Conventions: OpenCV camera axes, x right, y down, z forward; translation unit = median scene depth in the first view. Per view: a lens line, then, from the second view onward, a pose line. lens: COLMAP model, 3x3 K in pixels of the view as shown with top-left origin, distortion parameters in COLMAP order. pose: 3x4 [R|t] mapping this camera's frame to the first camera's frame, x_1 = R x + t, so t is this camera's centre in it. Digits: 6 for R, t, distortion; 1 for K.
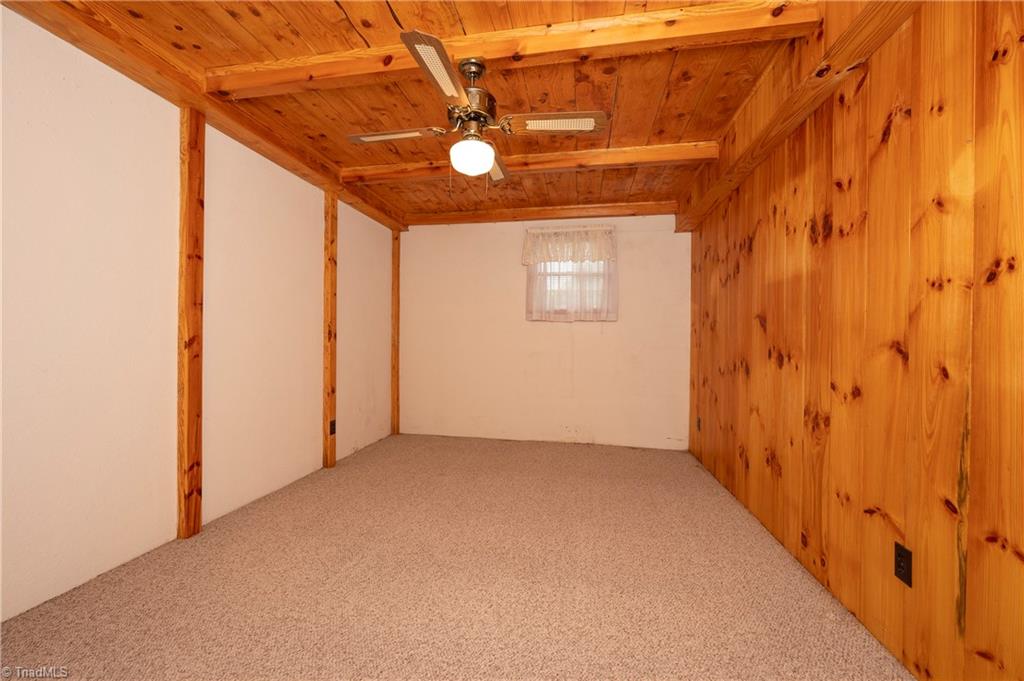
lens RADIAL K [[404.5, 0, 512.0], [0, 404.5, 340.5], [0, 0, 1]] dist [0.000019, -0.000005]
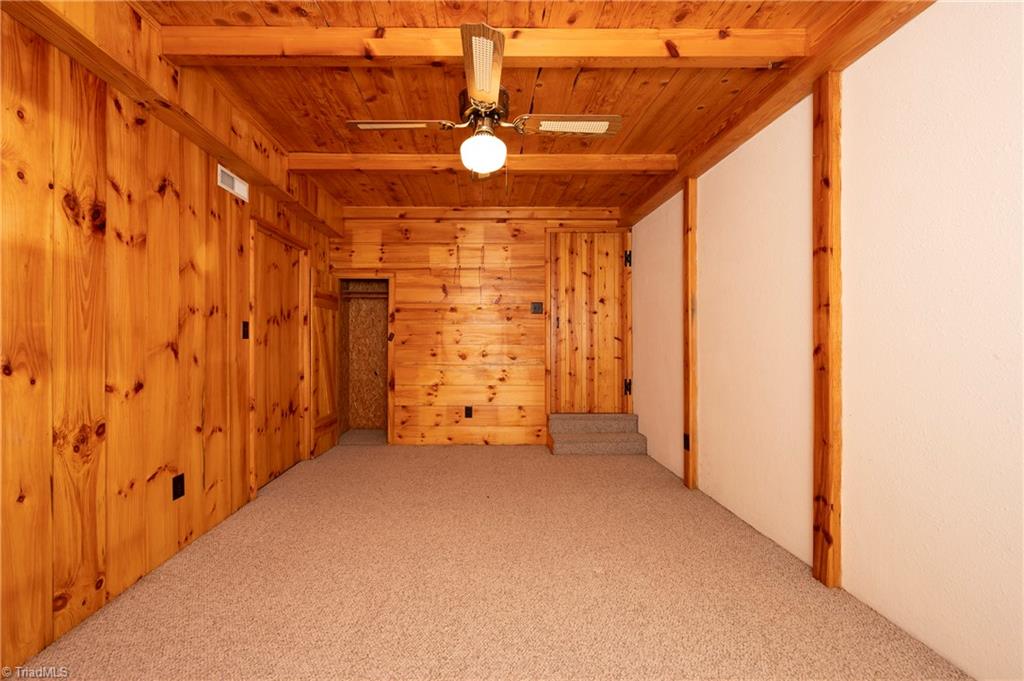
lens RADIAL K [[438.9, 0, 473.9], [0, 438.9, 341.4], [0, 0, 1]] dist [-0.000722, -0.000146]
pose [[-0.987624, -0.010326, -0.156500, 0.103048], [-0.010563, 0.999944, 0.000680, -0.013368], [0.156484, 0.002325, -0.987678, 2.431464]]
